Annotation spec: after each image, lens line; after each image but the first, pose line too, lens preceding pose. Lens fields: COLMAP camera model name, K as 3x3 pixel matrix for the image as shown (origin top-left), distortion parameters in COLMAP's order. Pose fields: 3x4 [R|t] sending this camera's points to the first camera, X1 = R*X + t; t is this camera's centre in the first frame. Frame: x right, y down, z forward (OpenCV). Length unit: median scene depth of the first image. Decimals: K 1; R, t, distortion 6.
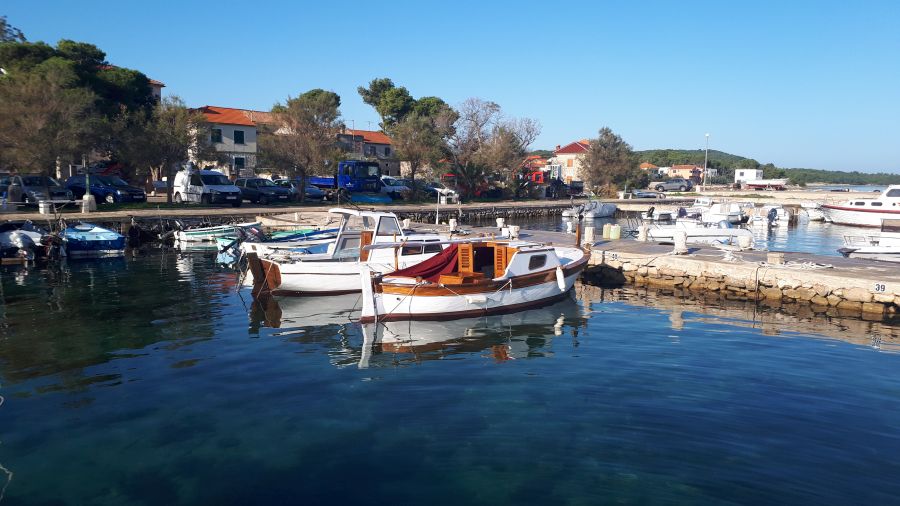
lens RADIAL K [[712.4, 0, 450.0], [0, 712.4, 253.0], [0, 0, 1]] dist [0.121536, -0.238375]
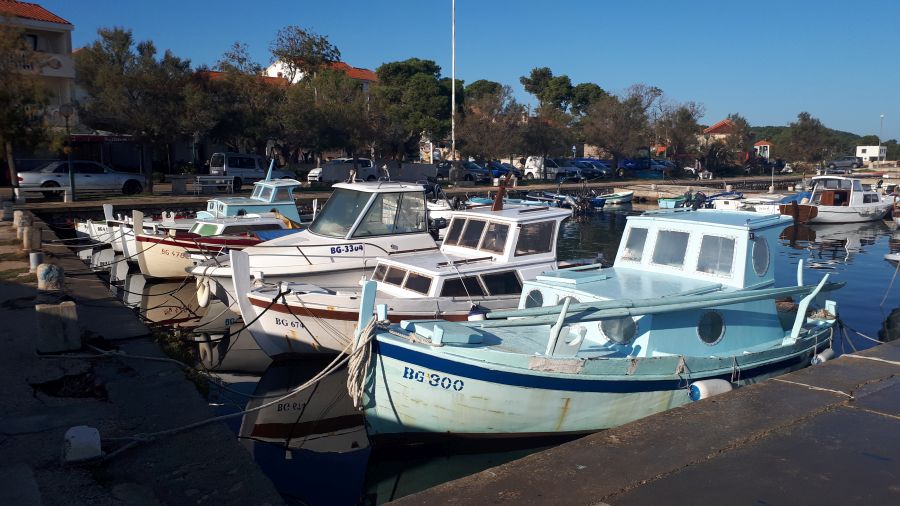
lens RADIAL K [[712.4, 0, 450.0], [0, 712.4, 253.0], [0, 0, 1]] dist [0.121536, -0.238375]
pose [[0.993657, 0.002795, -0.112414, -0.135708], [0.000108, 0.999667, 0.025811, 0.012262], [0.112449, -0.025659, 0.993326, -0.133832]]
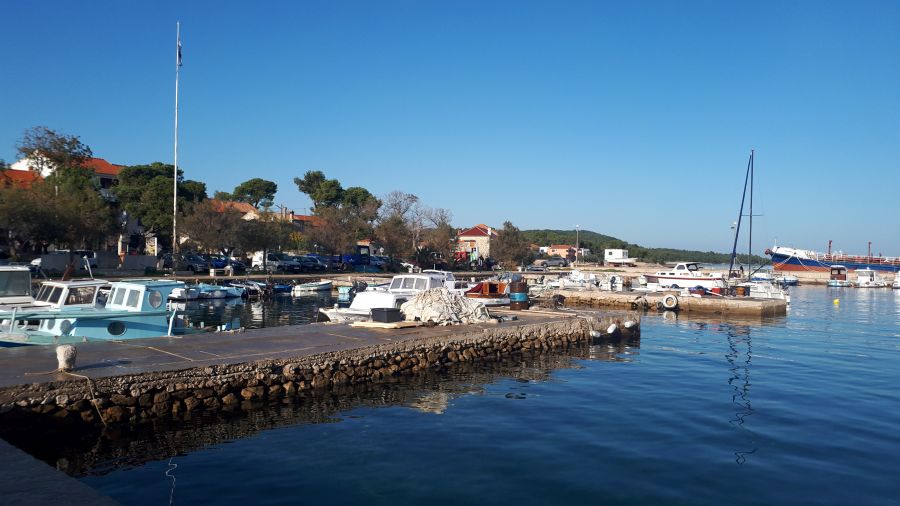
lens RADIAL K [[712.4, 0, 450.0], [0, 712.4, 253.0], [0, 0, 1]] dist [0.121536, -0.238375]
pose [[0.987503, 0.007565, 0.157419, -0.074082], [0.009161, 0.994403, -0.105256, 0.021793], [-0.157335, 0.105383, 0.981906, -0.225527]]
